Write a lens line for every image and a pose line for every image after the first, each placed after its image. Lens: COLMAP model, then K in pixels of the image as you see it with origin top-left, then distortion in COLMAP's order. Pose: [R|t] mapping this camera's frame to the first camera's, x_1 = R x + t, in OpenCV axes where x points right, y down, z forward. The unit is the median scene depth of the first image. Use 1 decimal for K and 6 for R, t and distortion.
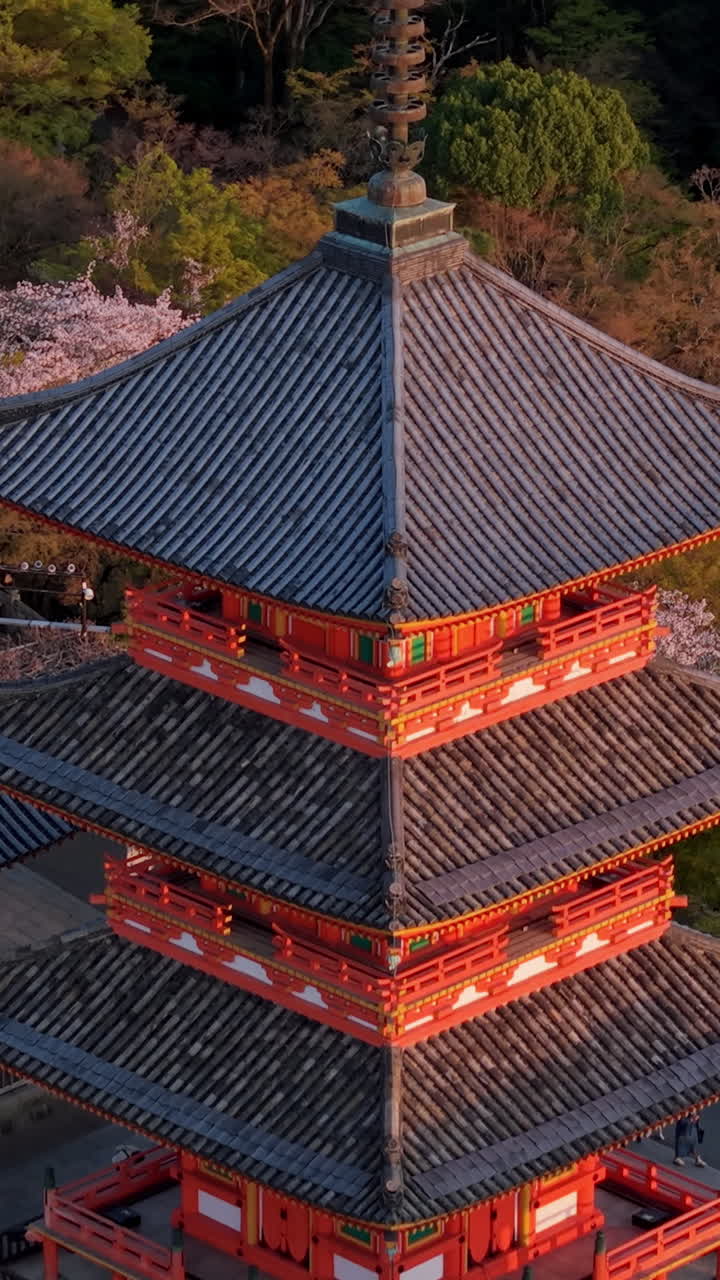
lens RADIAL K [[5638.6, 0, 360.6], [0, 5638.6, 638.4], [0, 0, 1]] dist [-0.078682, 0.000000]
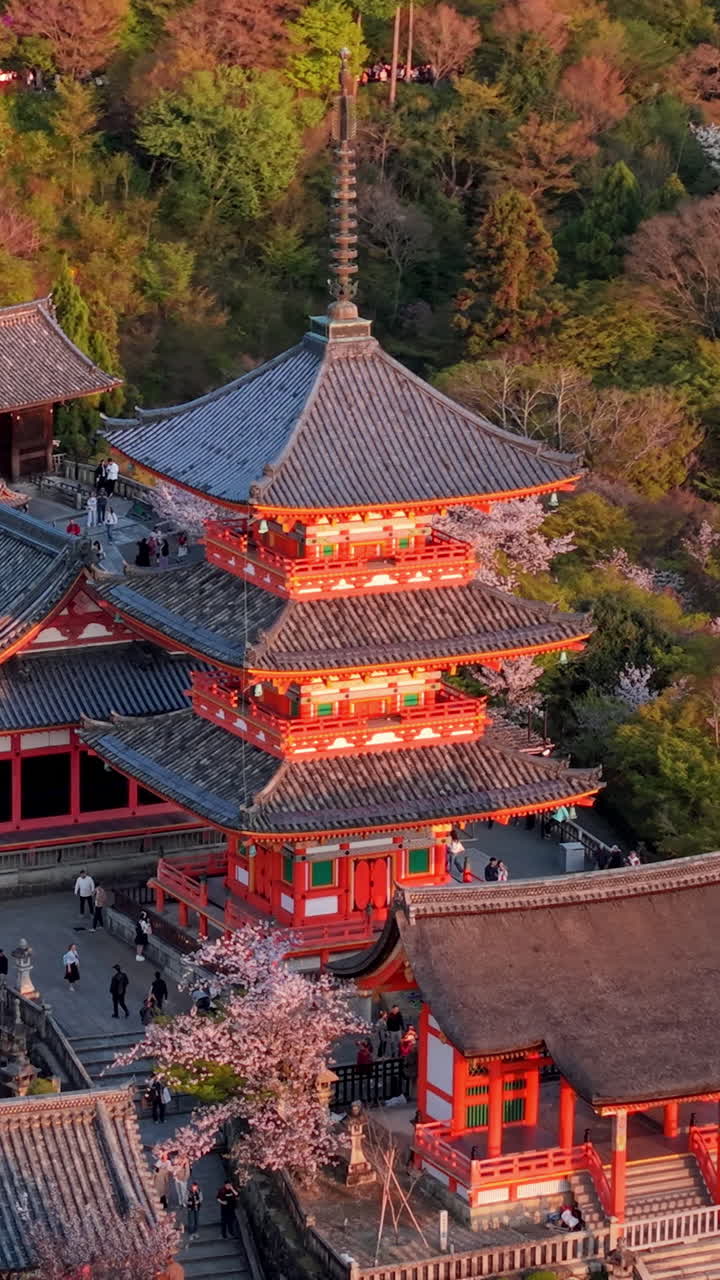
lens RADIAL K [[5638.6, 0, 359.6], [0, 5638.6, 640.7], [0, 0, 1]] dist [-0.078682, 0.000000]
pose [[0.945381, 0.080163, -0.315957, 0.615365], [-0.122890, 0.985418, -0.117685, 0.250302], [0.301916, 0.150085, 0.941446, -0.762391]]
